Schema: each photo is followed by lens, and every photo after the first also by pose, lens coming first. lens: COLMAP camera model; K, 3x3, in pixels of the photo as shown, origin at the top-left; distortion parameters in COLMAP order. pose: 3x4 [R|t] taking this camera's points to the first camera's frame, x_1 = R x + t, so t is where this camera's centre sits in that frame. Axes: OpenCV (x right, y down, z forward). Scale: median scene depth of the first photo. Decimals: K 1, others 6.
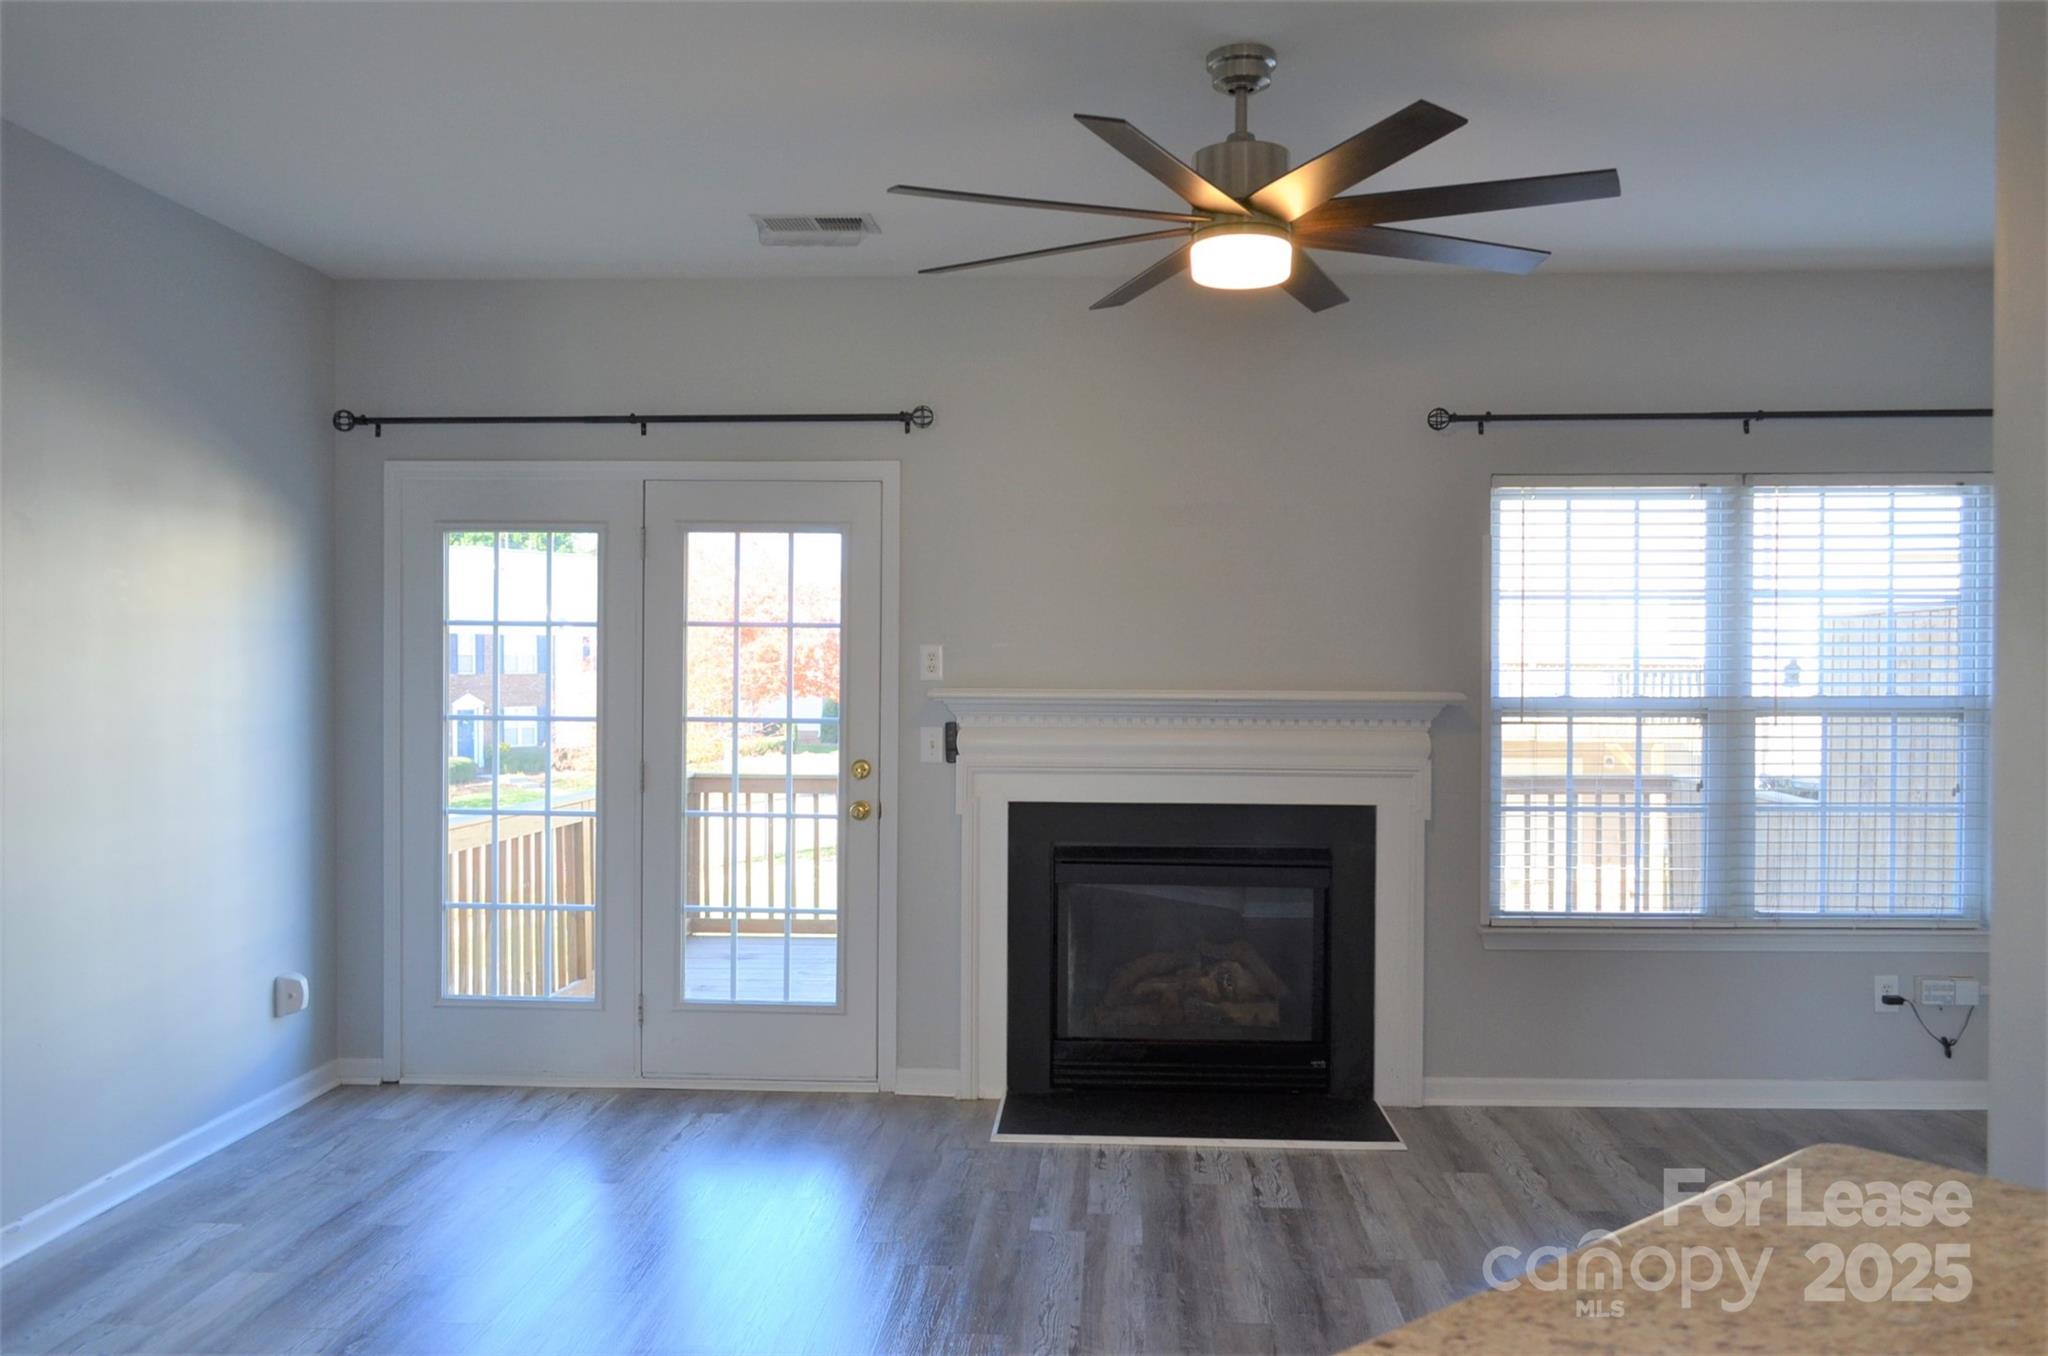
lens RADIAL K [[1568.6, 0, 1029.1], [0, 1568.6, 683.3], [0, 0, 1]] dist [-0.016725, 0.004296]
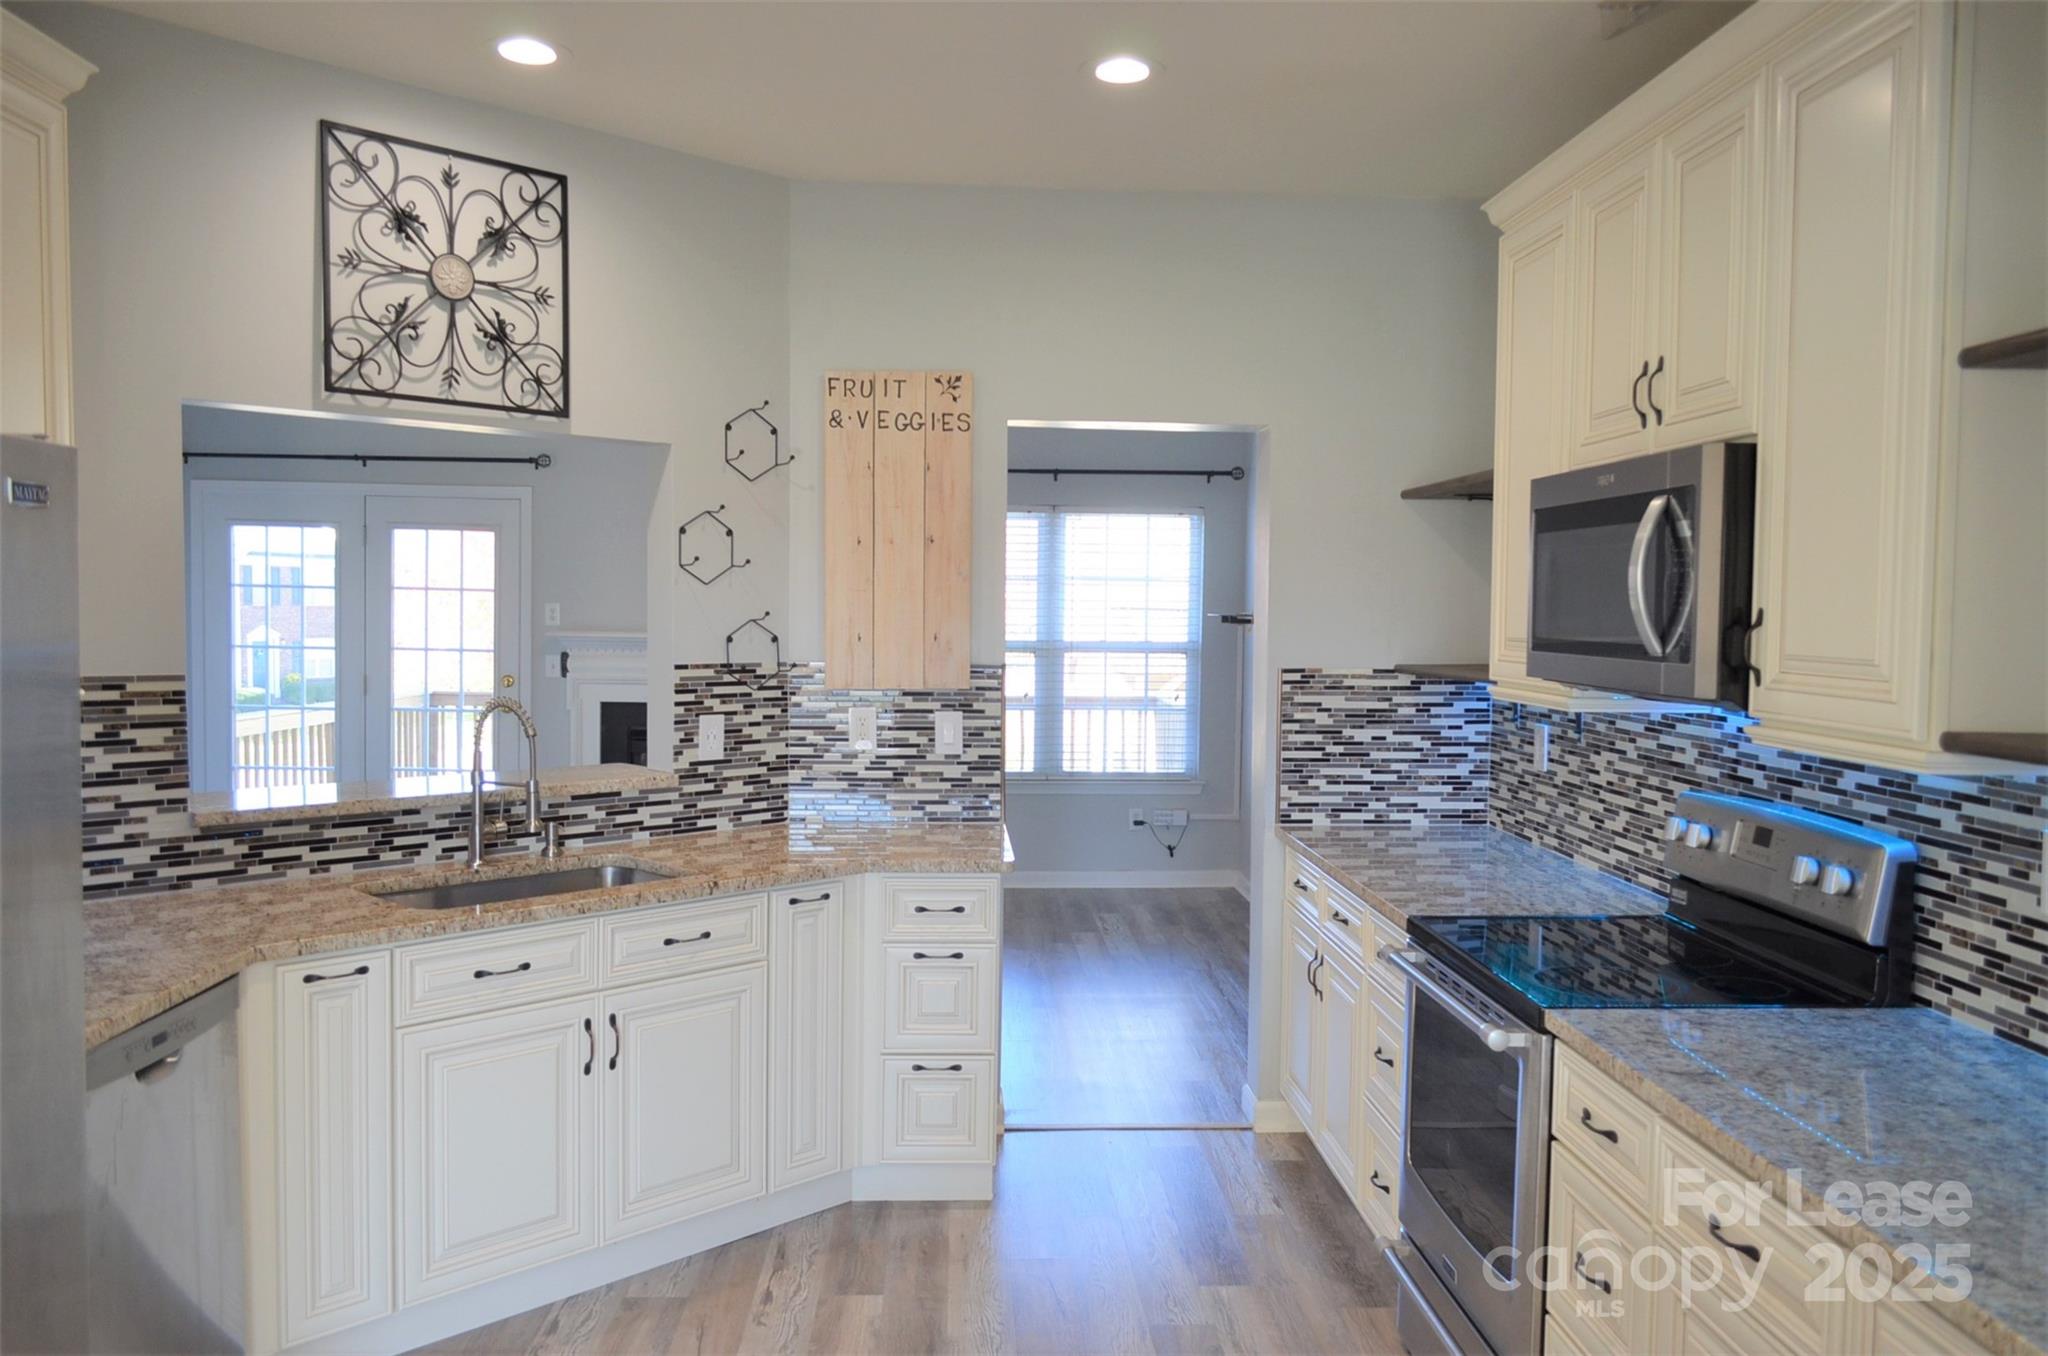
lens RADIAL K [[1554.6, 0, 1027.5], [0, 1554.6, 662.8], [0, 0, 1]] dist [0.004231, 0.000927]
pose [[0.993692, 0.008729, 0.111800, 0.244075], [-0.011782, 0.999575, 0.026675, -0.011942], [-0.111520, -0.027824, 0.993373, -0.632869]]
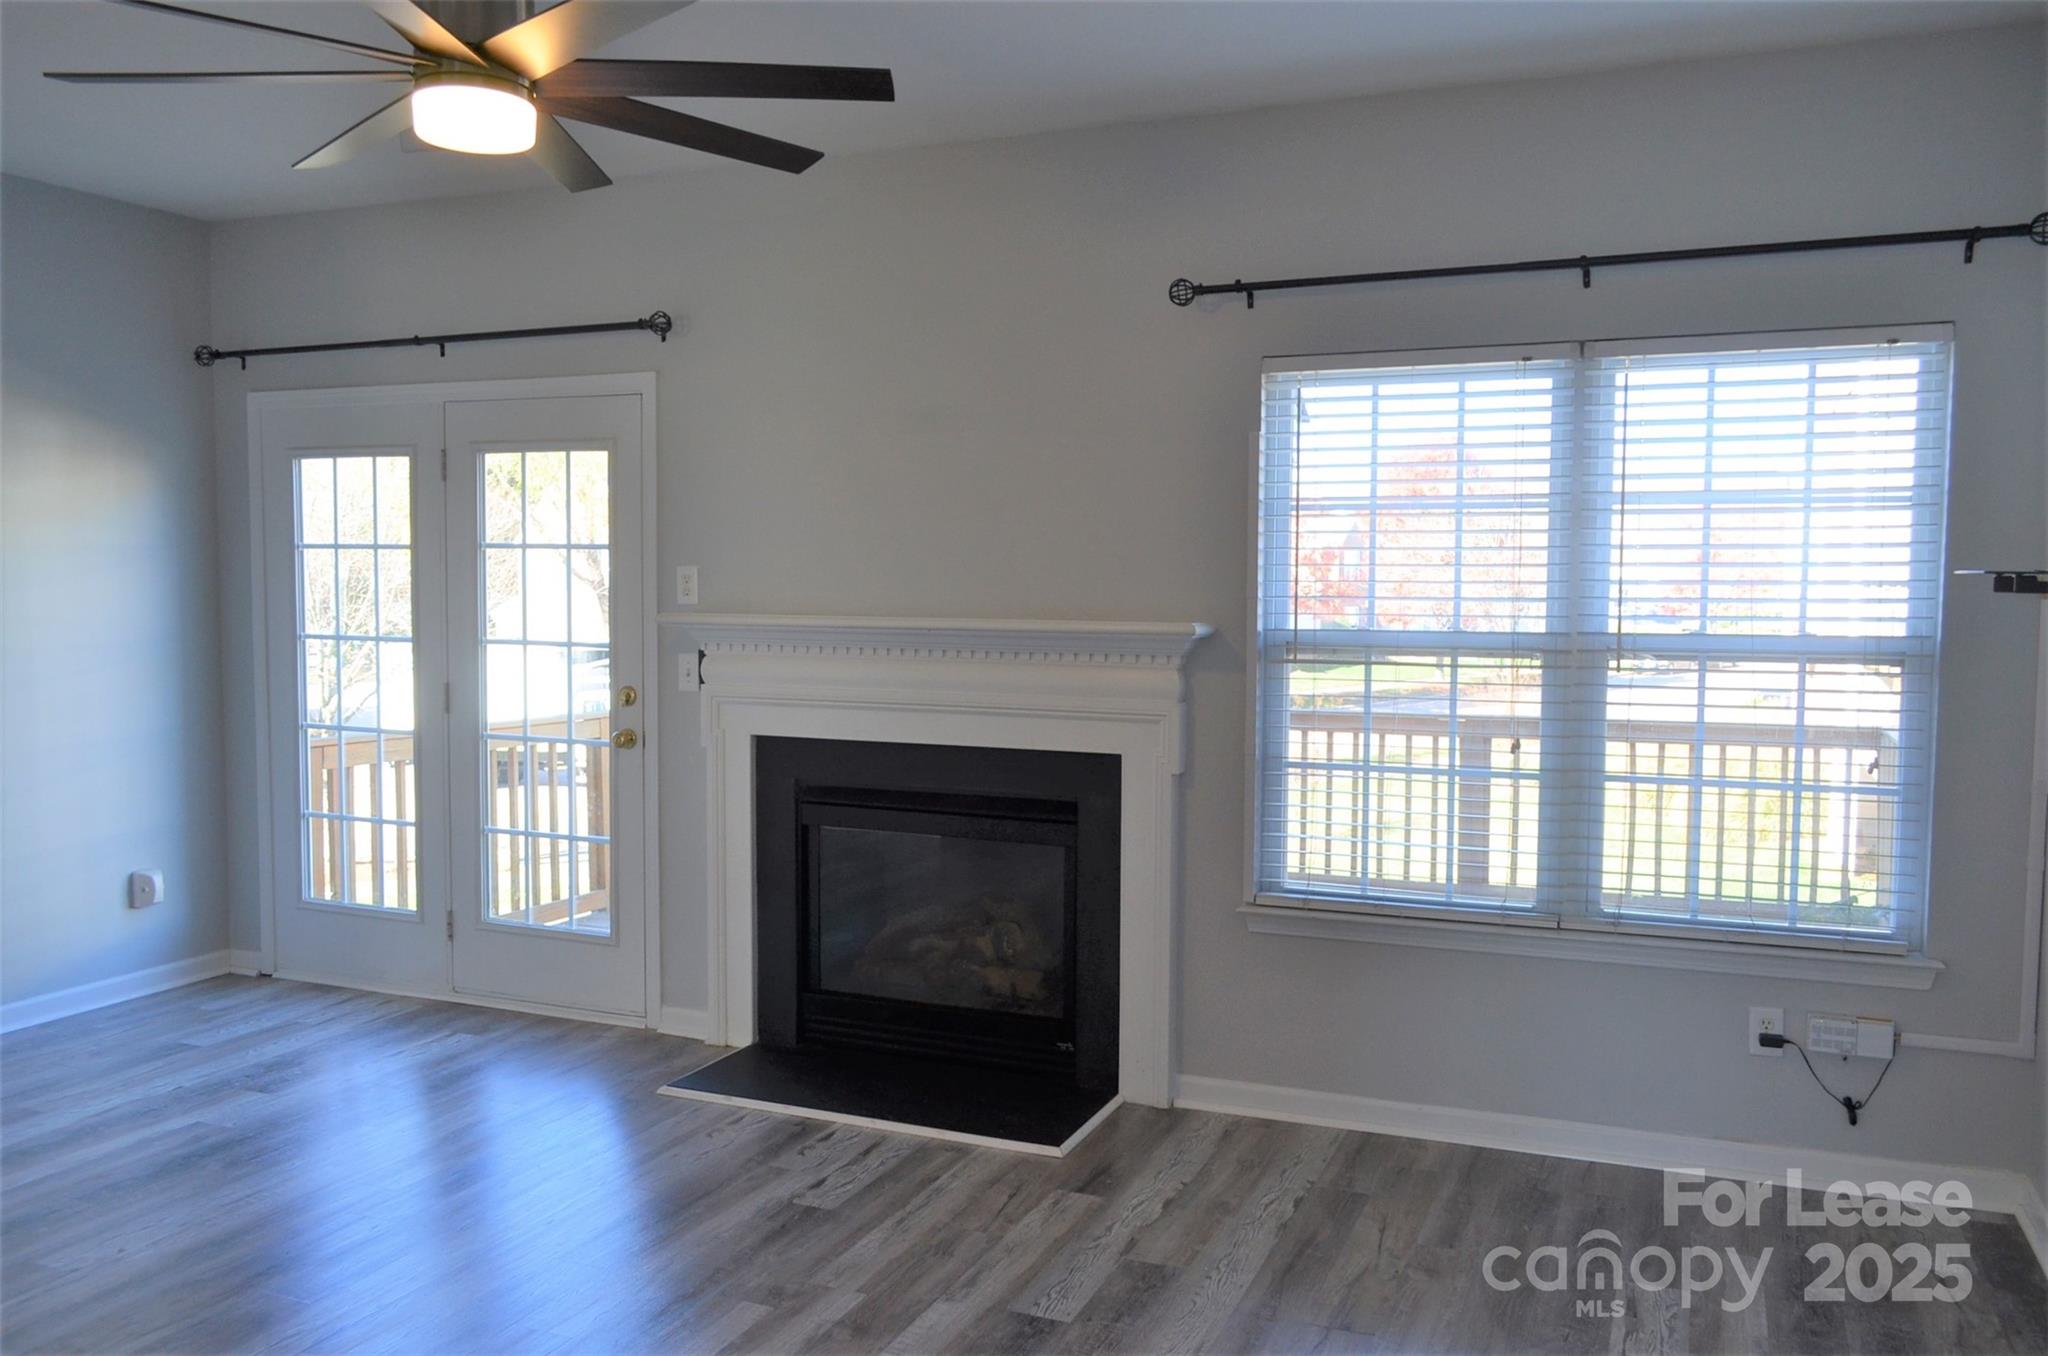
lens RADIAL K [[1568.6, 0, 1029.1], [0, 1568.6, 683.3], [0, 0, 1]] dist [-0.016725, 0.004296]
pose [[0.942152, 0.023764, -0.334344, 0.453219], [-0.005015, 0.998371, 0.056829, -0.009018], [0.335150, -0.051865, 0.940736, 0.178874]]
